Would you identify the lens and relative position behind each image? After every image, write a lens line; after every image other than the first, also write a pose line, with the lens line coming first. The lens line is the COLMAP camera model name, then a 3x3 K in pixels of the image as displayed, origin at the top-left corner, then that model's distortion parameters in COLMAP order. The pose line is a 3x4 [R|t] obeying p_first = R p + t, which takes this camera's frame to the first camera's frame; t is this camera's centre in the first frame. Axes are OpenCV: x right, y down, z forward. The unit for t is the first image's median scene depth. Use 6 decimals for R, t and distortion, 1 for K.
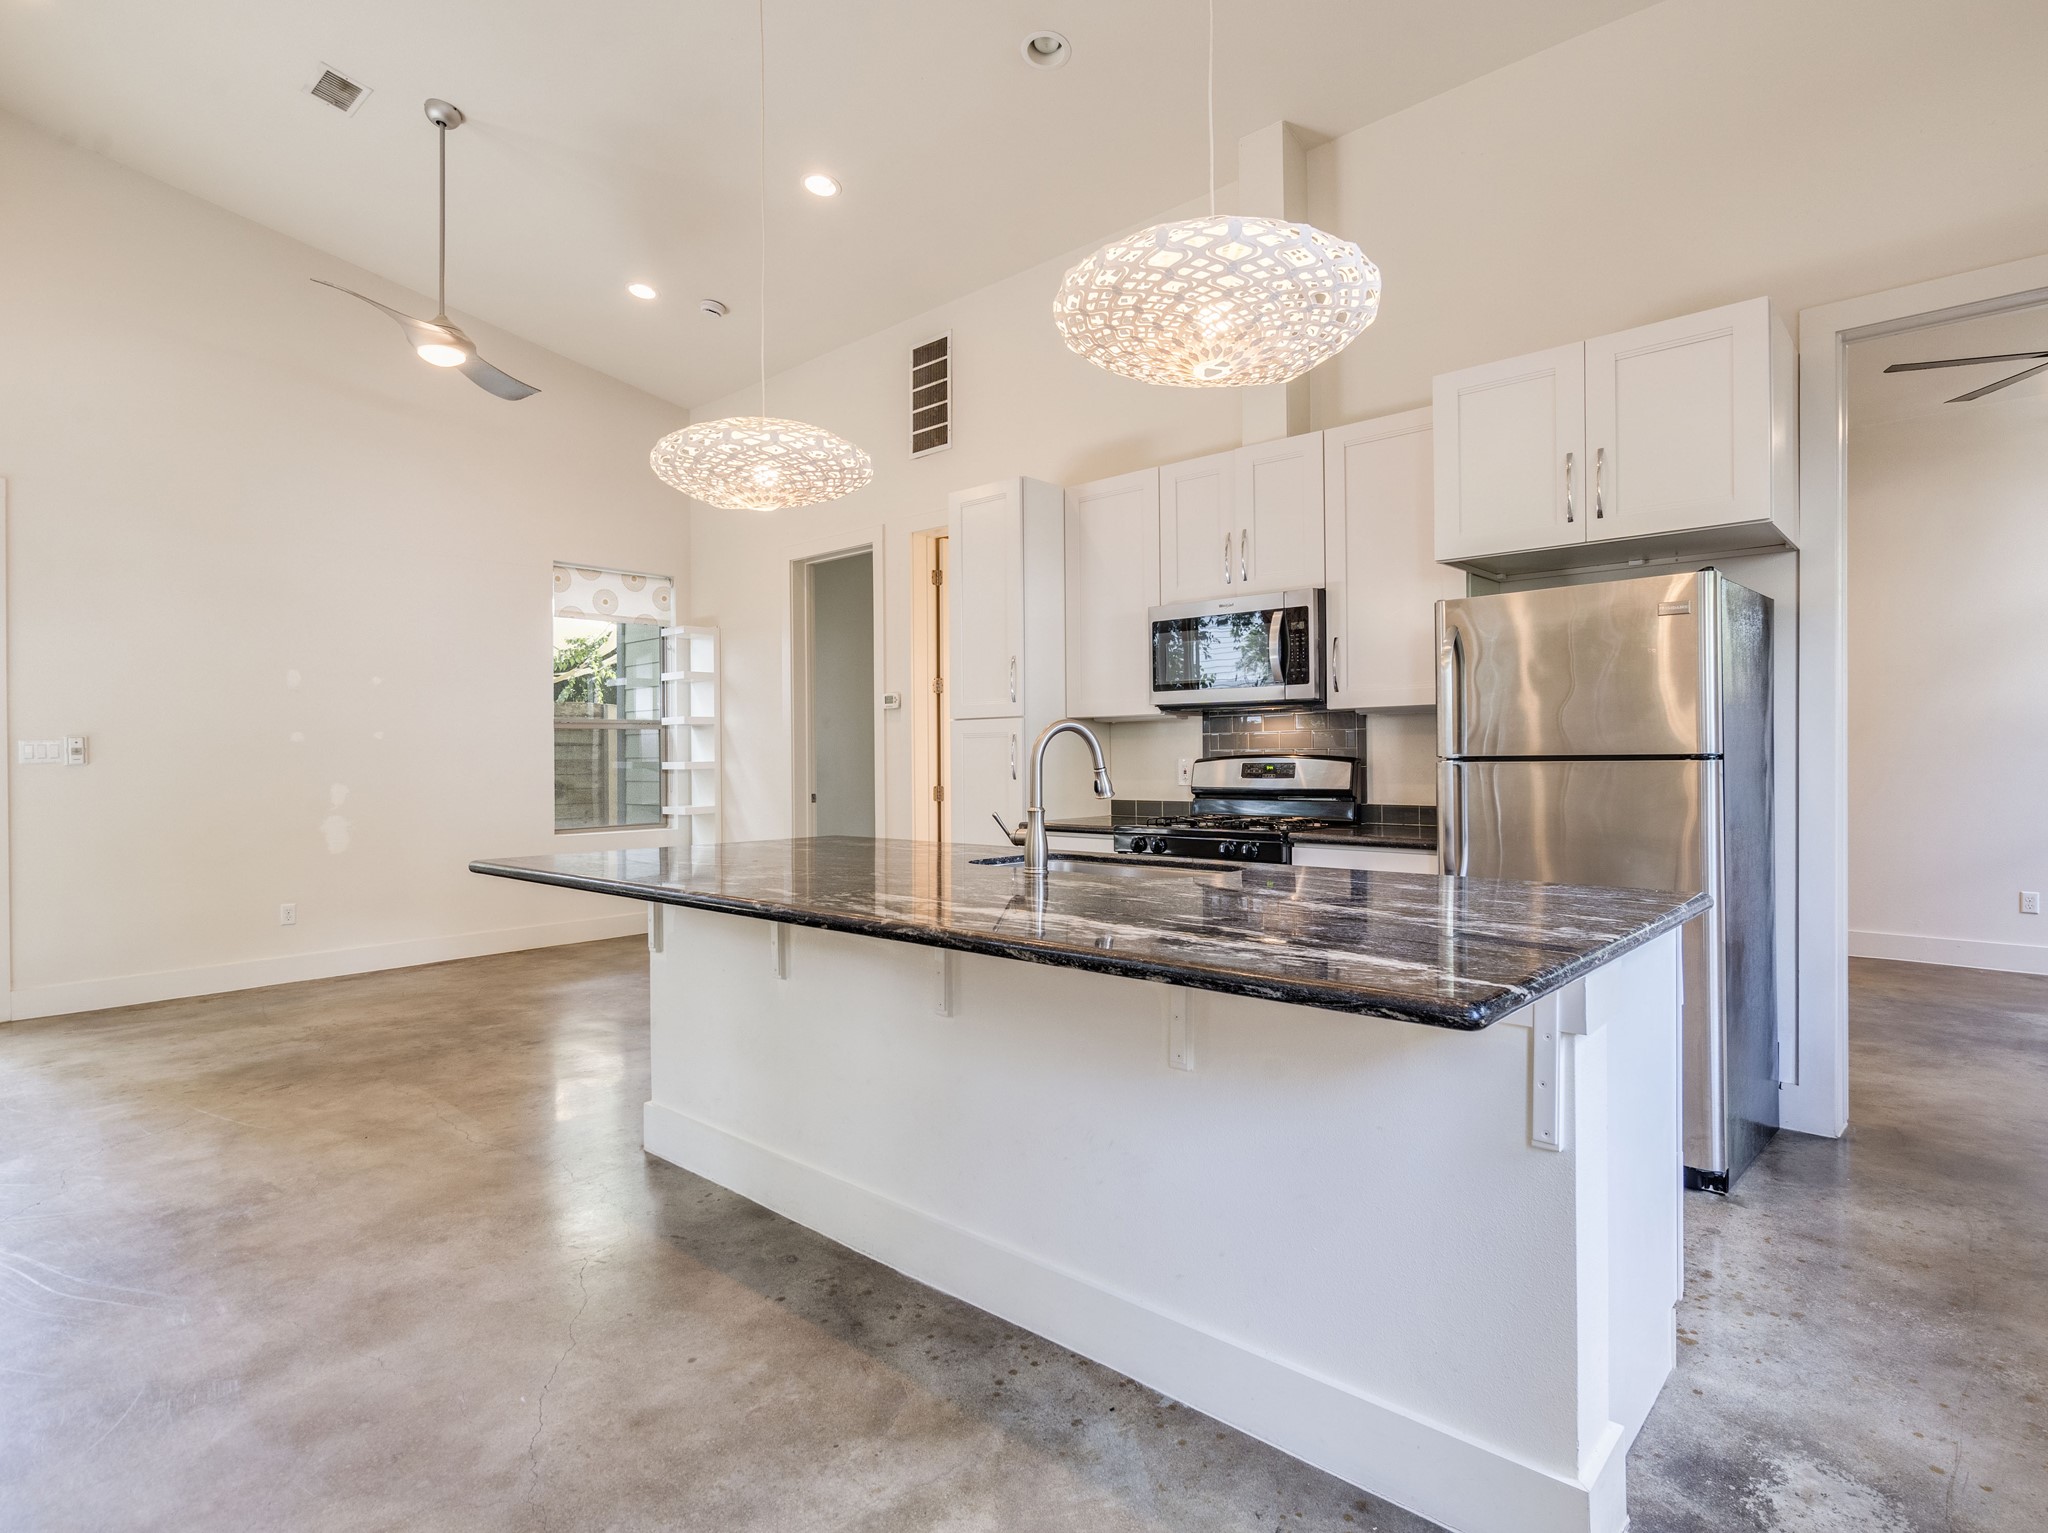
lens RADIAL K [[1076.1, 0, 1026.0], [0, 1076.1, 731.3], [0, 0, 1]] dist [-0.006219, 0.001969]
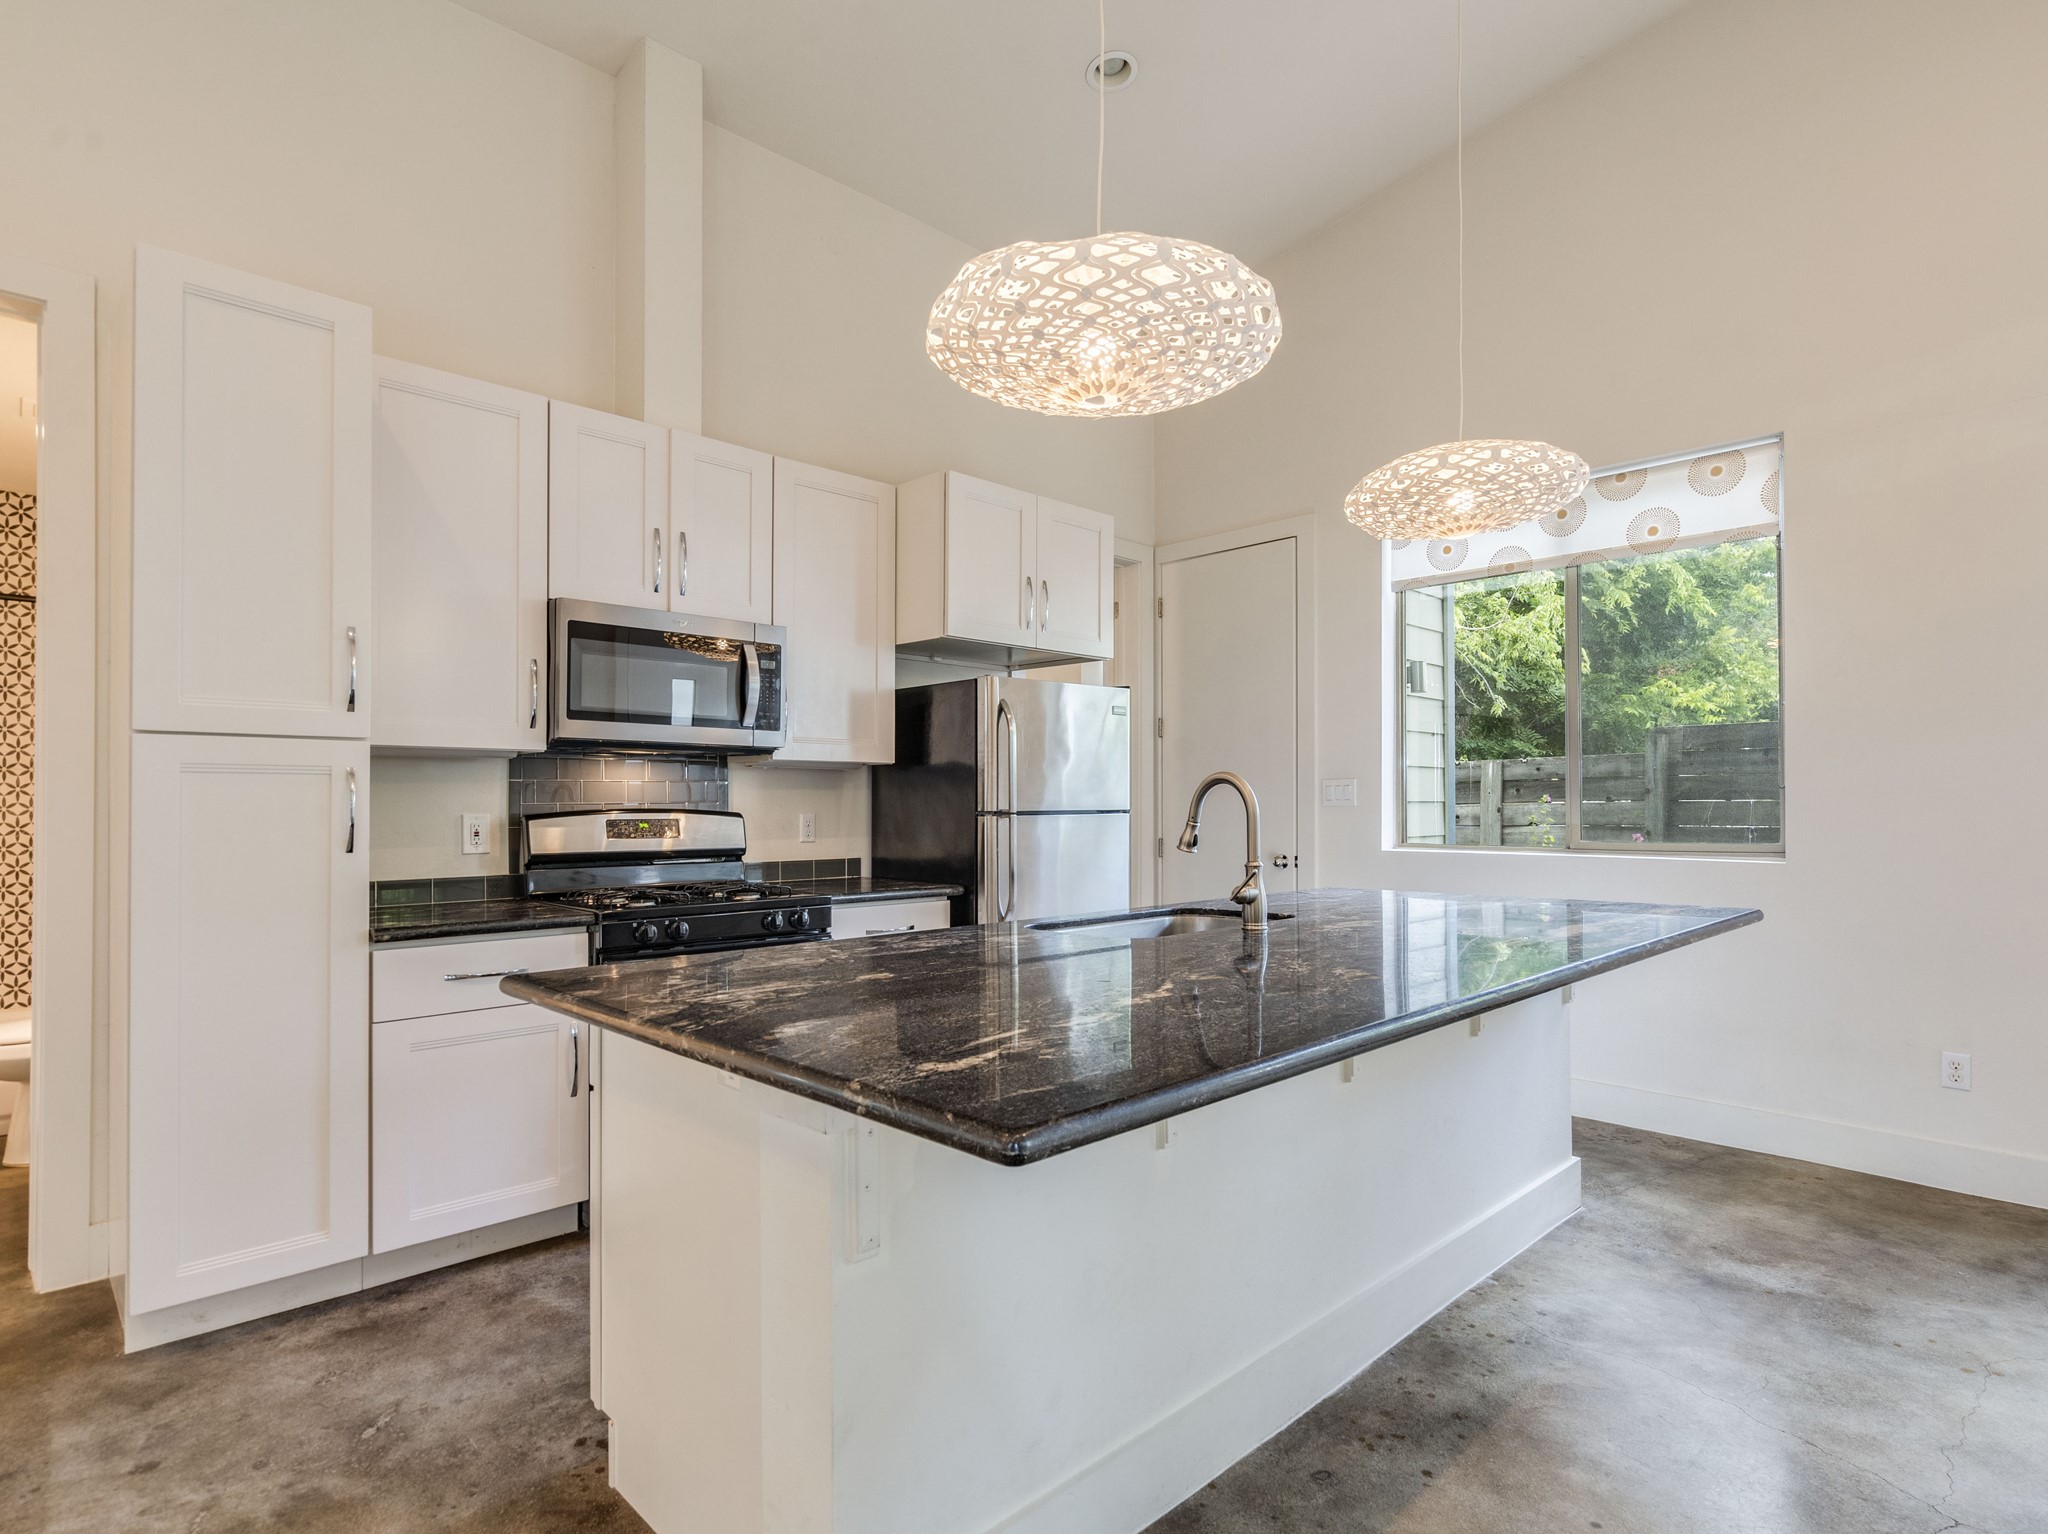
lens RADIAL K [[1078.9, 0, 1026.8], [0, 1078.9, 775.8], [0, 0, 1]] dist [-0.006801, 0.001705]
pose [[0.064760, 0.035106, 0.997283, -0.549885], [-0.020302, 0.999220, -0.033856, 0.017397], [-0.997694, -0.018054, 0.065422, 0.641661]]
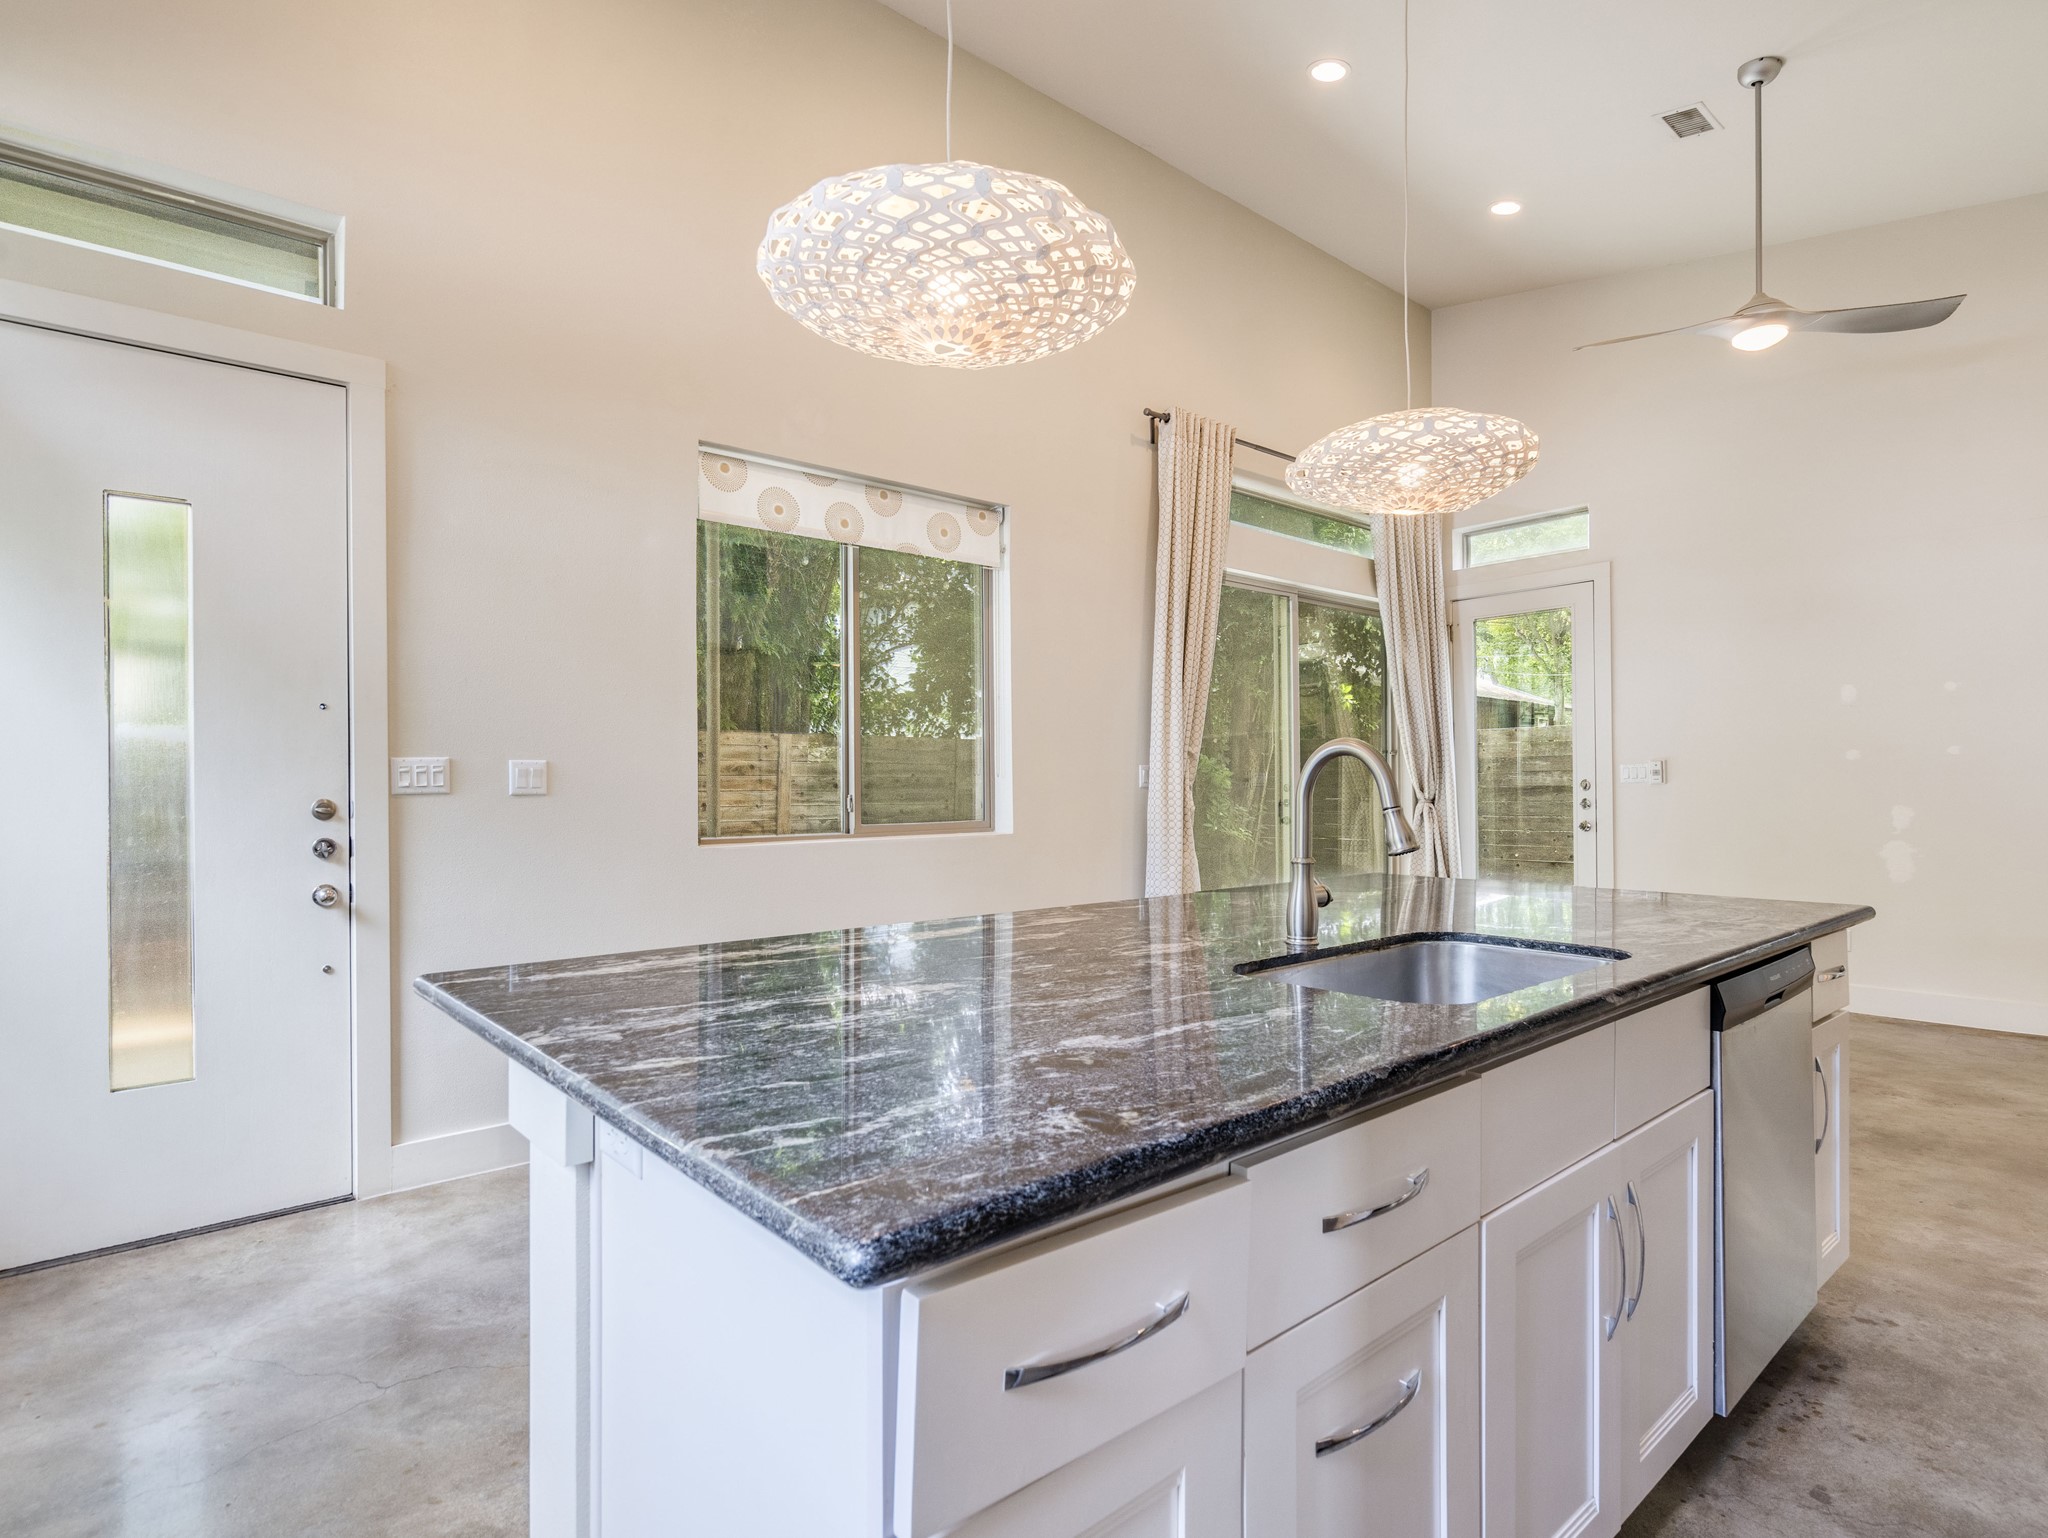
lens RADIAL K [[1063.5, 0, 1031.2], [0, 1063.5, 793.5], [0, 0, 1]] dist [-0.000881, -0.000237]
pose [[-0.120975, 0.018005, -0.992492, 0.436041], [0.032984, 0.999356, 0.014110, 0.002575], [0.992107, -0.031029, -0.121491, 0.506718]]
